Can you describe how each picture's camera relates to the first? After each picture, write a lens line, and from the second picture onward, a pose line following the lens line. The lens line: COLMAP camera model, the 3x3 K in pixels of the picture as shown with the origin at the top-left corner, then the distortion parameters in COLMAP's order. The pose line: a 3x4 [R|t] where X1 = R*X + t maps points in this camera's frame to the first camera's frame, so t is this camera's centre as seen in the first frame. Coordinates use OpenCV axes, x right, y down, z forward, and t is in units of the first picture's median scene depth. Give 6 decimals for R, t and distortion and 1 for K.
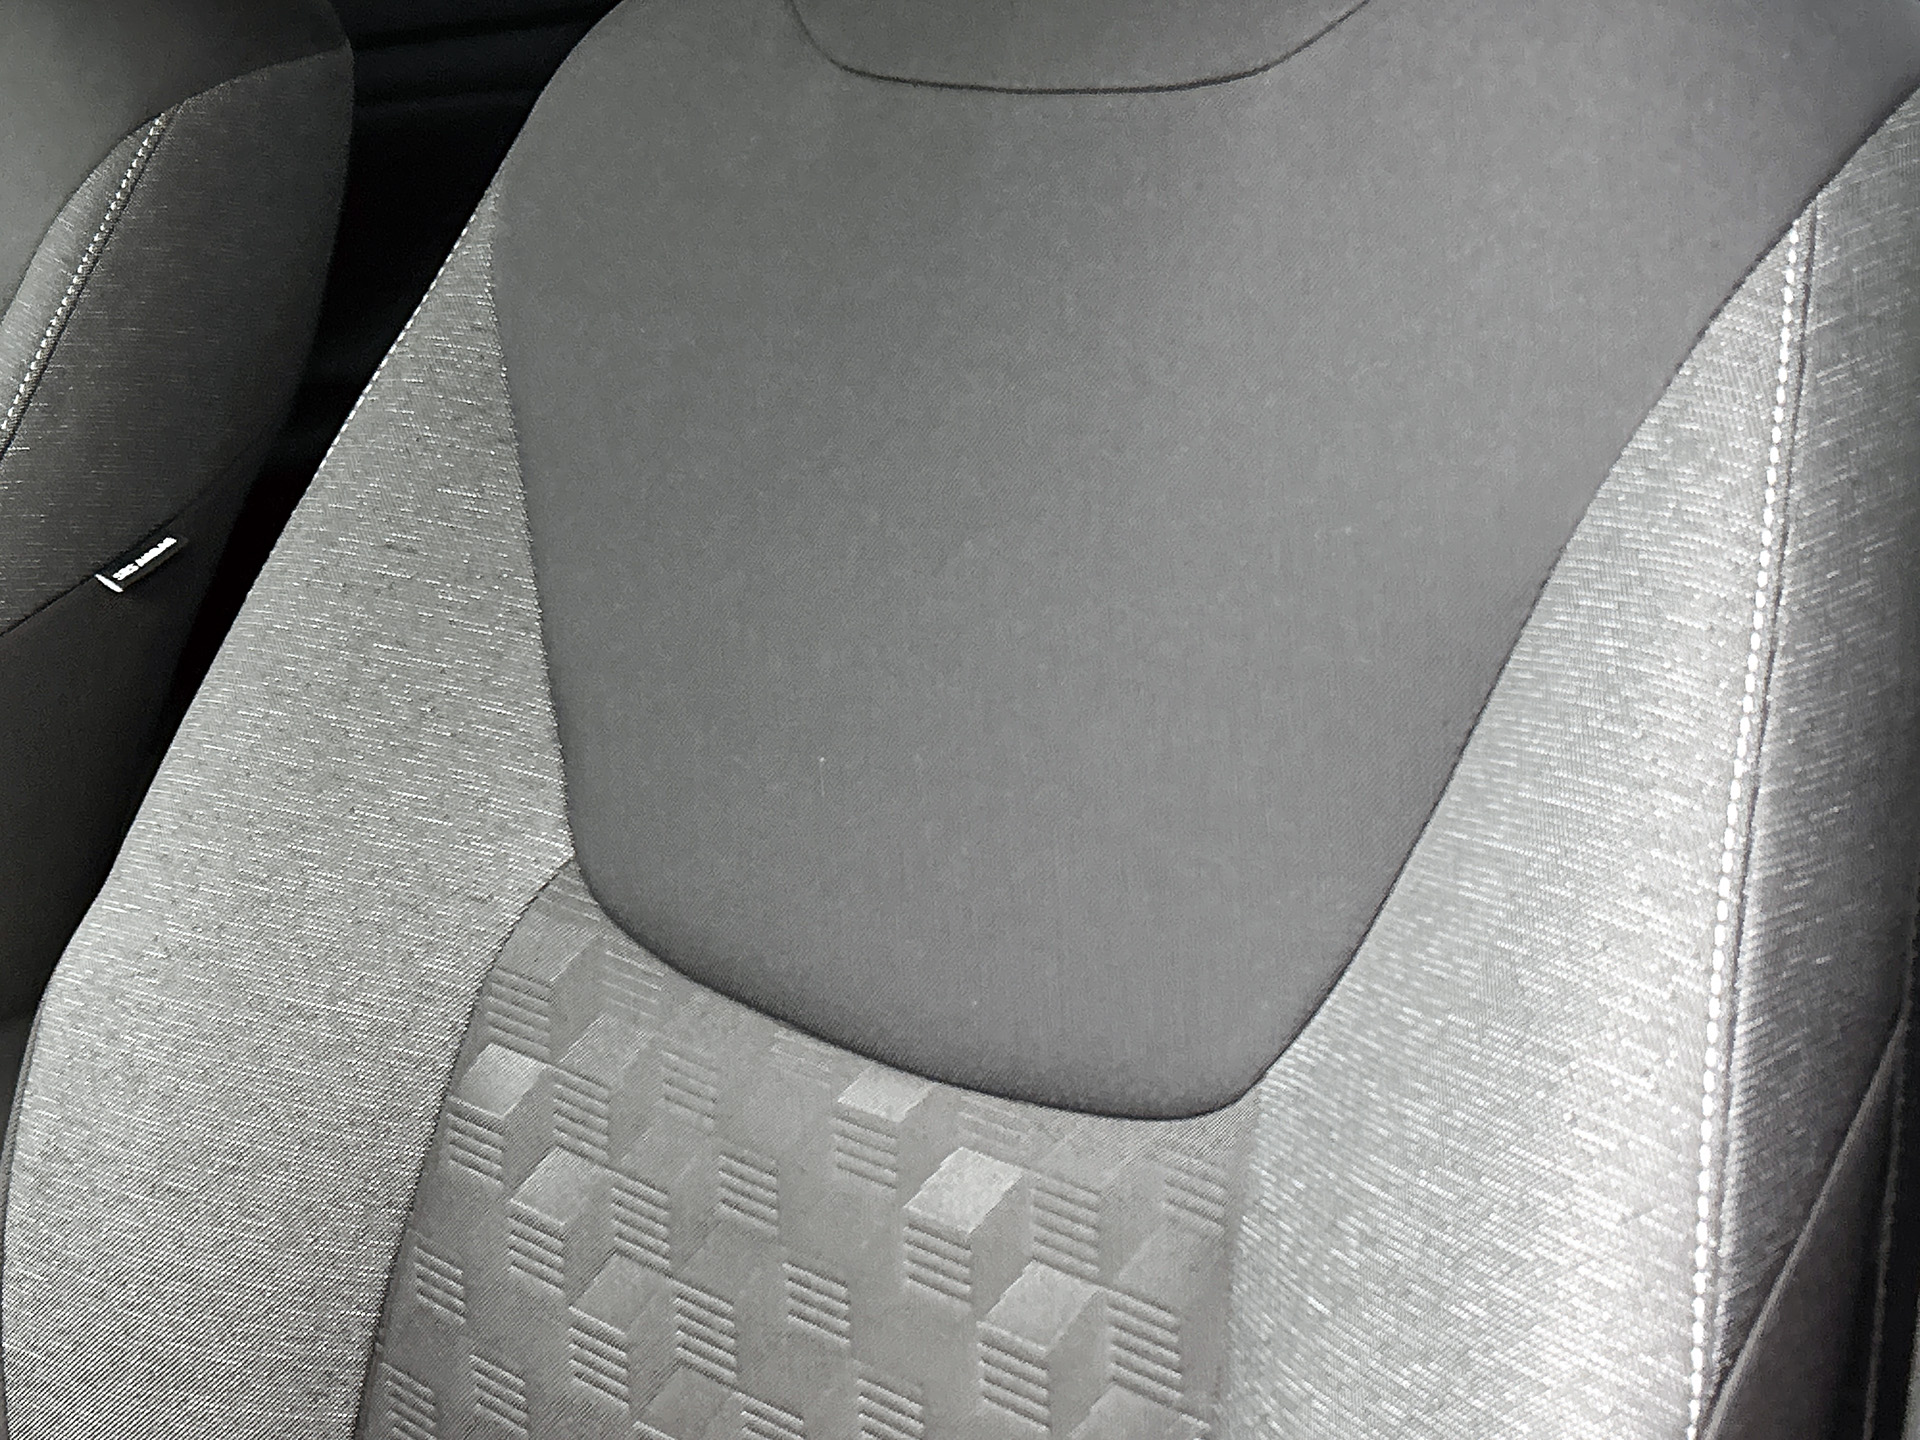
lens RADIAL K [[2892.9, 0, 966.5], [0, 2892.9, 730.7], [0, 0, 1]] dist [0.110527, 0.000000]
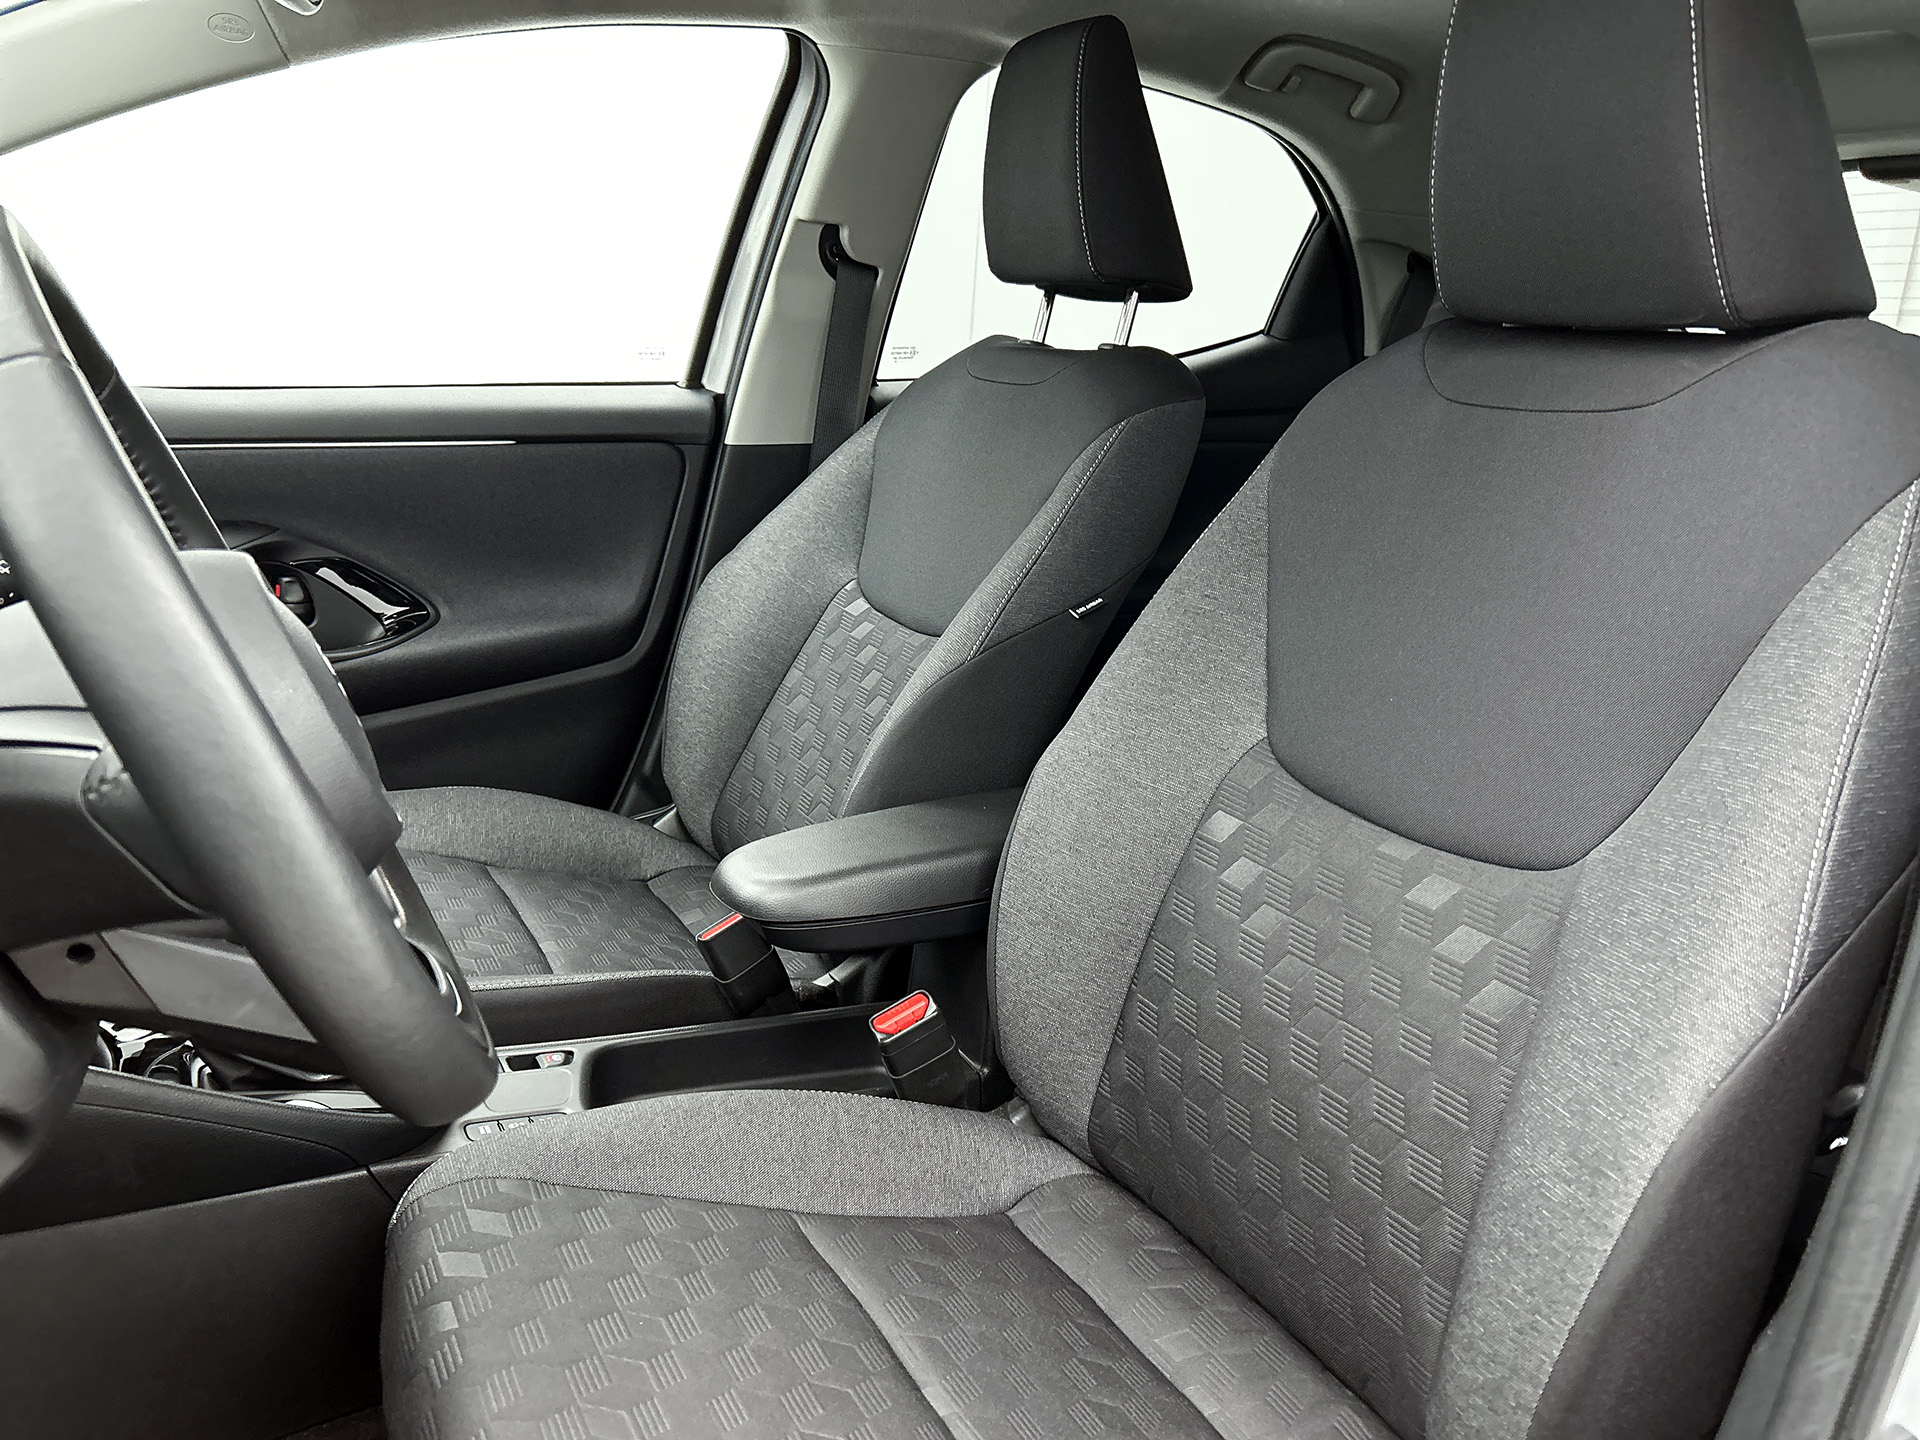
lens RADIAL K [[1439.1, 0, 954.2], [0, 1439.1, 720.7], [0, 0, 1]] dist [0.038499, -0.032553]
pose [[0.943381, 0.137966, -0.301659, -0.032609], [-0.152633, 0.987954, -0.025481, 0.118454], [0.294510, 0.070081, 0.953075, -0.191415]]
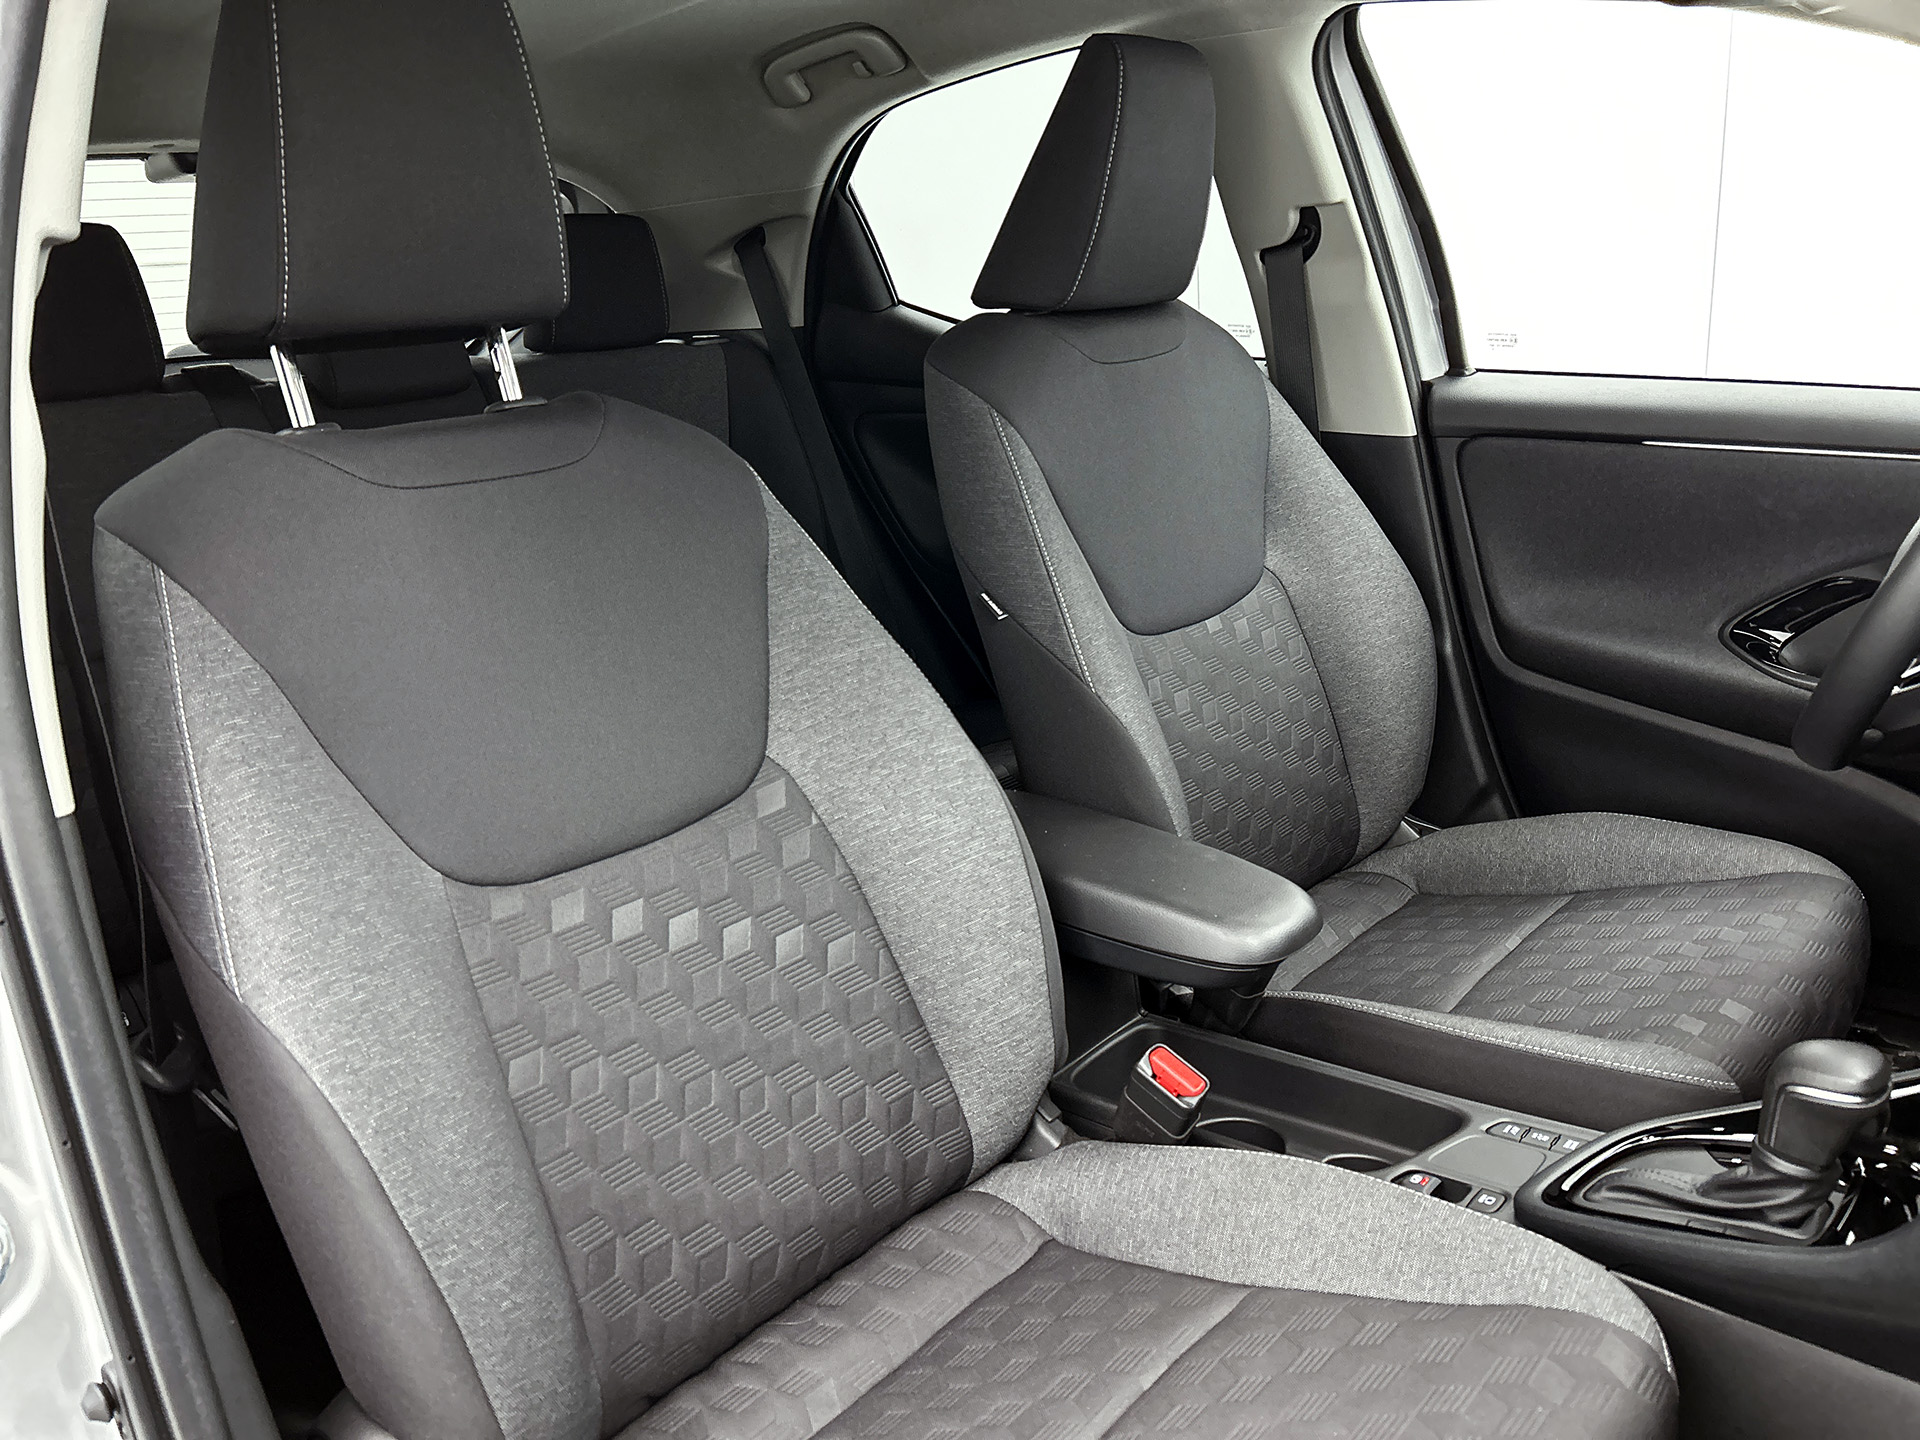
lens RADIAL K [[1439.1, 0, 959.5], [0, 1439.1, 718.2], [0, 0, 1]] dist [0.038499, -0.032553]
pose [[-0.004321, -0.279354, 0.960178, -1.983511], [0.373658, 0.890185, 0.260672, -0.398846], [-0.927556, 0.359905, 0.100536, 1.253862]]
